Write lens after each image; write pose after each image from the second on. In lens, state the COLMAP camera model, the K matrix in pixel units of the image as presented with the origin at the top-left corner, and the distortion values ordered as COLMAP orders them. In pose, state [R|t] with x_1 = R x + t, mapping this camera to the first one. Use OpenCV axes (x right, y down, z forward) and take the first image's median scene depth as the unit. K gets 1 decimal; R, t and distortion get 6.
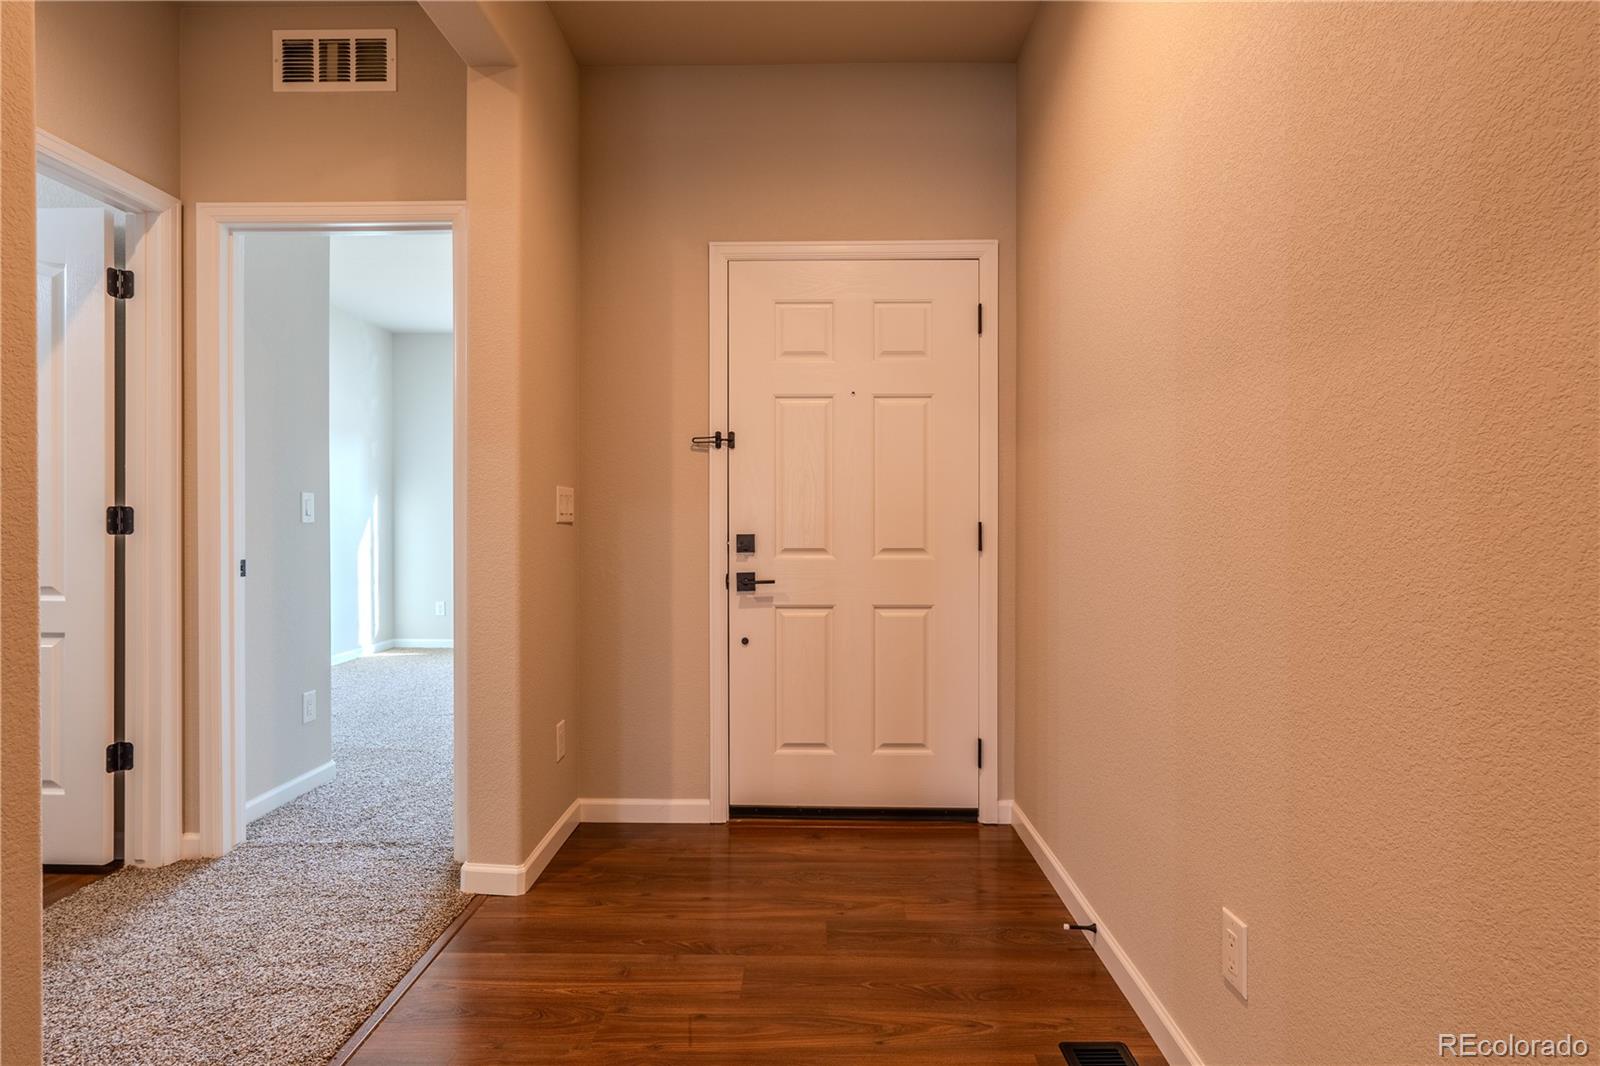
lens RADIAL K [[831.0, 0, 798.3], [0, 831.0, 529.3], [0, 0, 1]] dist [-0.001444, -0.000043]
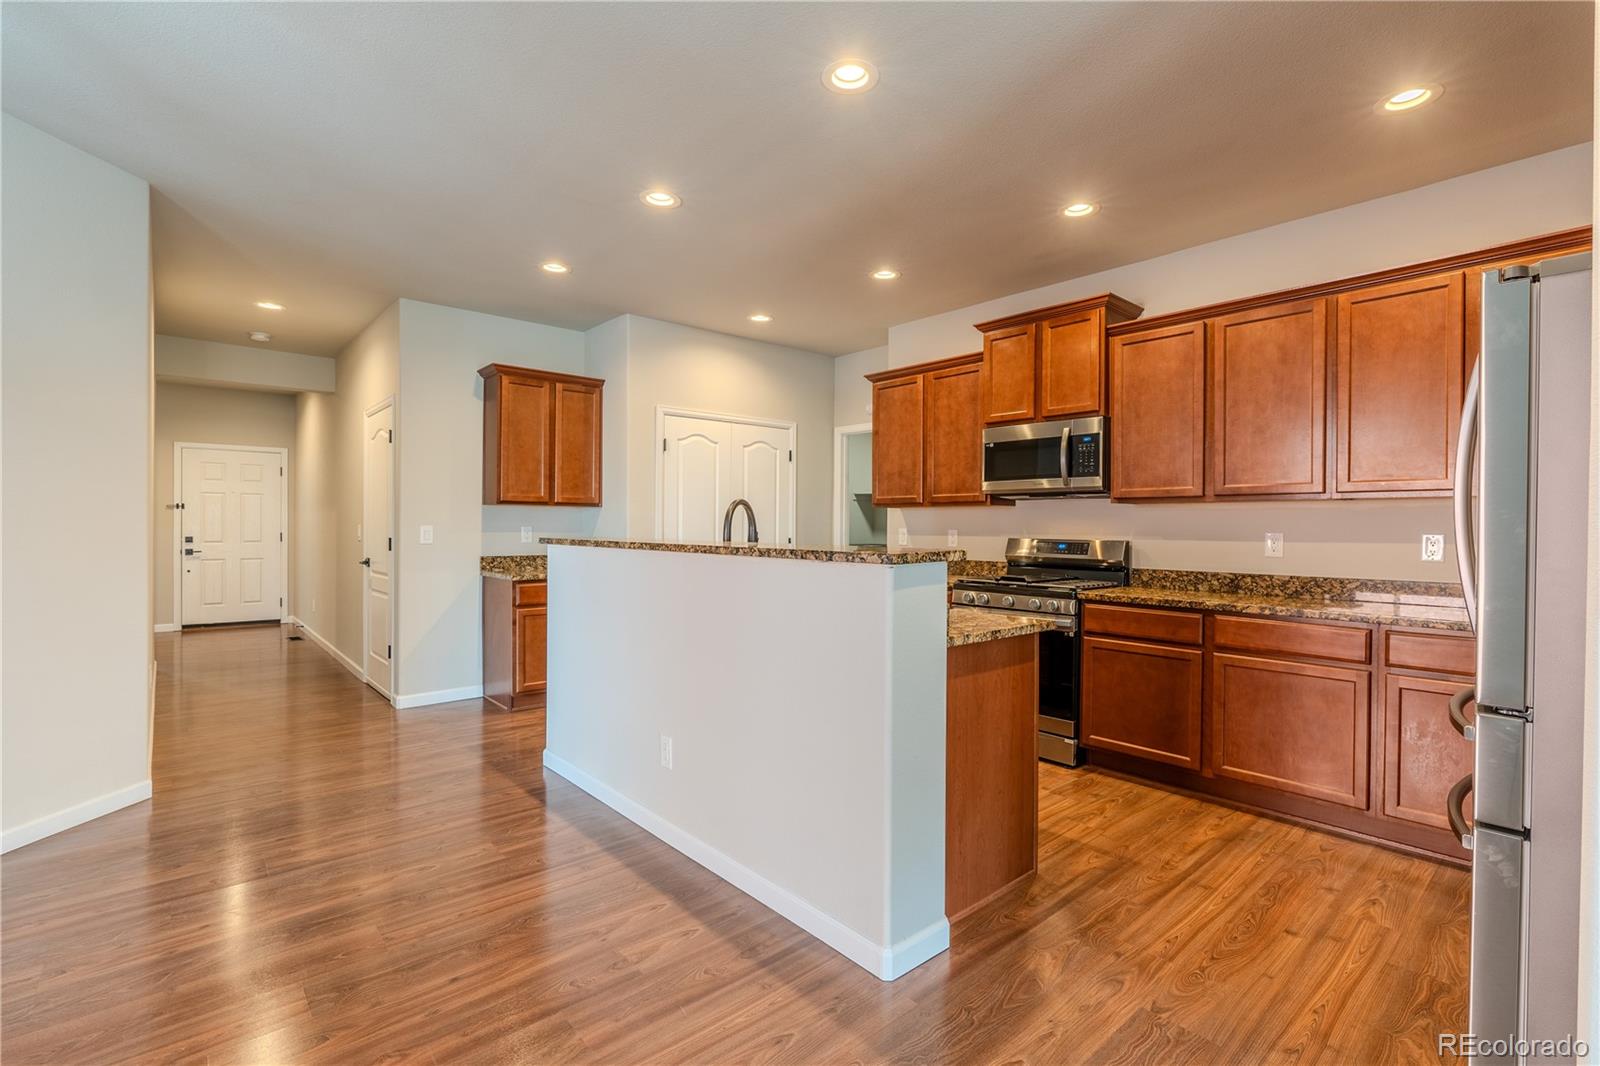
lens RADIAL K [[724.6, 0, 803.5], [0, 724.6, 531.2], [0, 0, 1]] dist [-0.008086, 0.001609]
pose [[0.737354, 0.001724, 0.675505, -0.190113], [-0.009814, 0.999919, 0.008160, -0.058645], [-0.675436, -0.012646, 0.737310, -2.538338]]
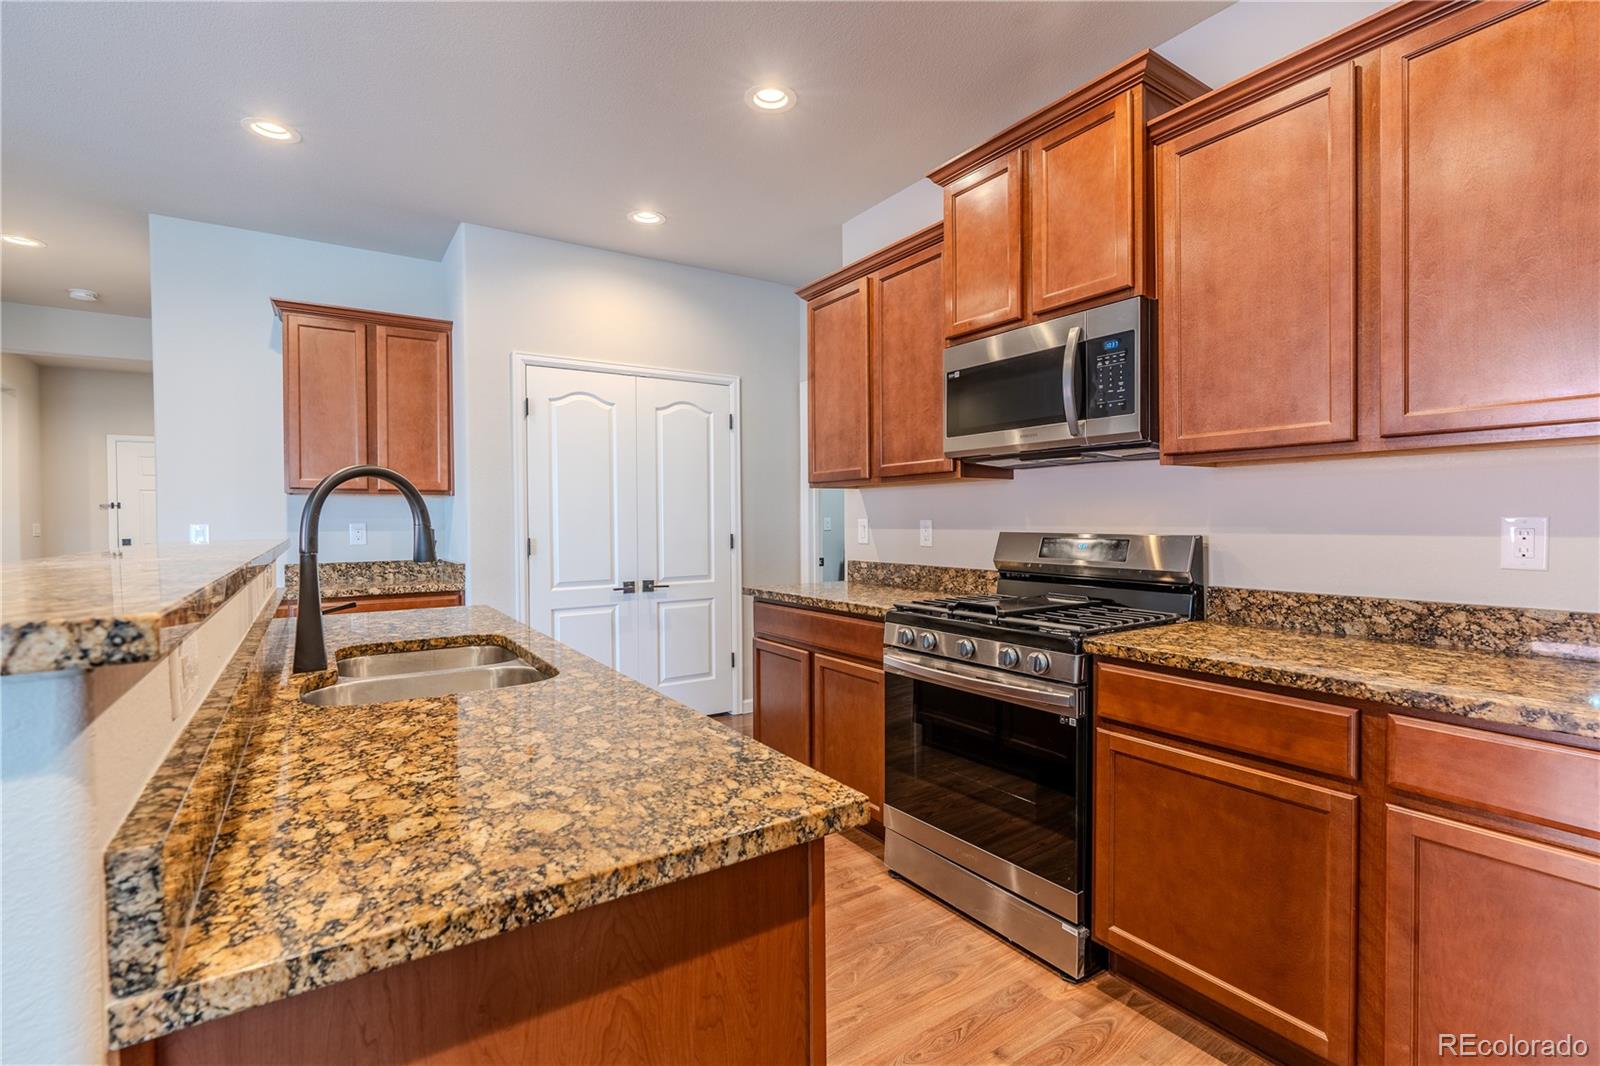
lens RADIAL K [[724.6, 0, 803.4], [0, 724.6, 531.0], [0, 0, 1]] dist [-0.008086, 0.001609]
pose [[0.821871, -0.013569, 0.569511, 0.433945], [0.004190, 0.999833, 0.017774, -0.054926], [-0.569658, -0.012222, 0.821791, -2.319938]]
